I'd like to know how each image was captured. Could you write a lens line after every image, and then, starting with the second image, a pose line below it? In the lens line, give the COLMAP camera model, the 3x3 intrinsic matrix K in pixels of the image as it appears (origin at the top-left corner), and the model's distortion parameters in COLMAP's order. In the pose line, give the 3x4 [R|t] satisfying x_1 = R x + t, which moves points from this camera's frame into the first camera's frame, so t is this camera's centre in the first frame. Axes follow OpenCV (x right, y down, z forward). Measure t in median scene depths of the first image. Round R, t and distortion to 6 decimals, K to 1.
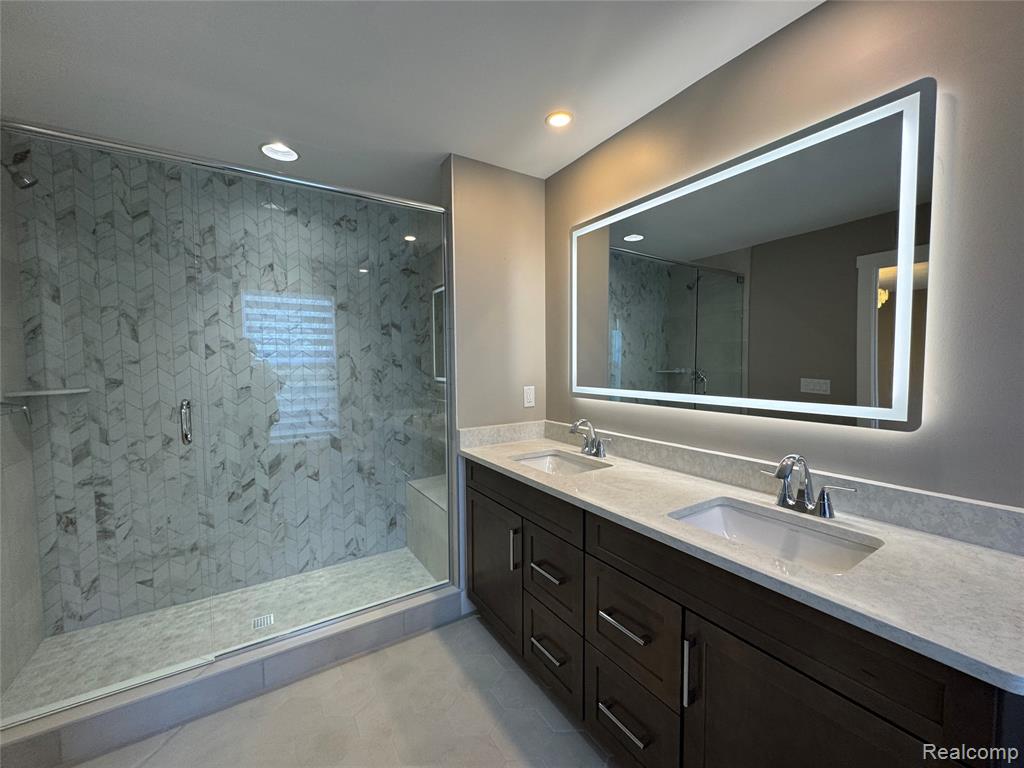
lens RADIAL K [[405.2, 0, 512.0], [0, 405.2, 384.0], [0, 0, 1]] dist [-0.003743, -0.000095]
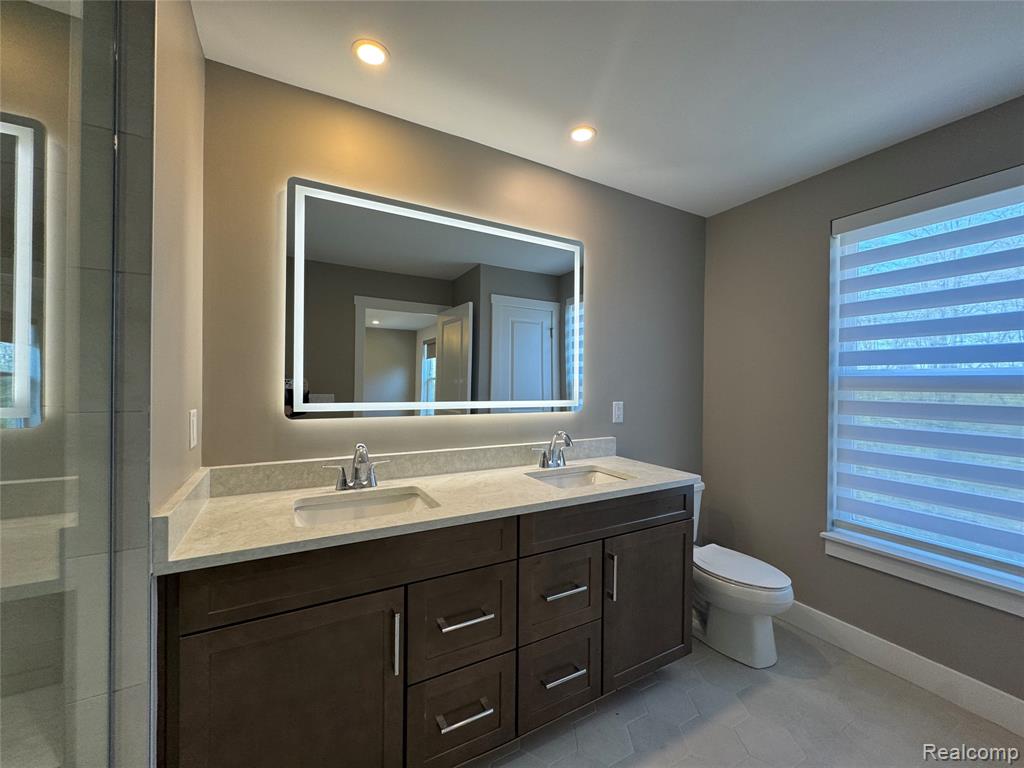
lens RADIAL K [[405.2, 0, 512.0], [0, 405.2, 384.0], [0, 0, 1]] dist [-0.003743, -0.000095]
pose [[0.062559, 0.008820, 0.998002, -0.698771], [0.043052, 0.999006, -0.011527, -0.005492], [-0.997112, 0.043687, 0.062118, 0.791708]]
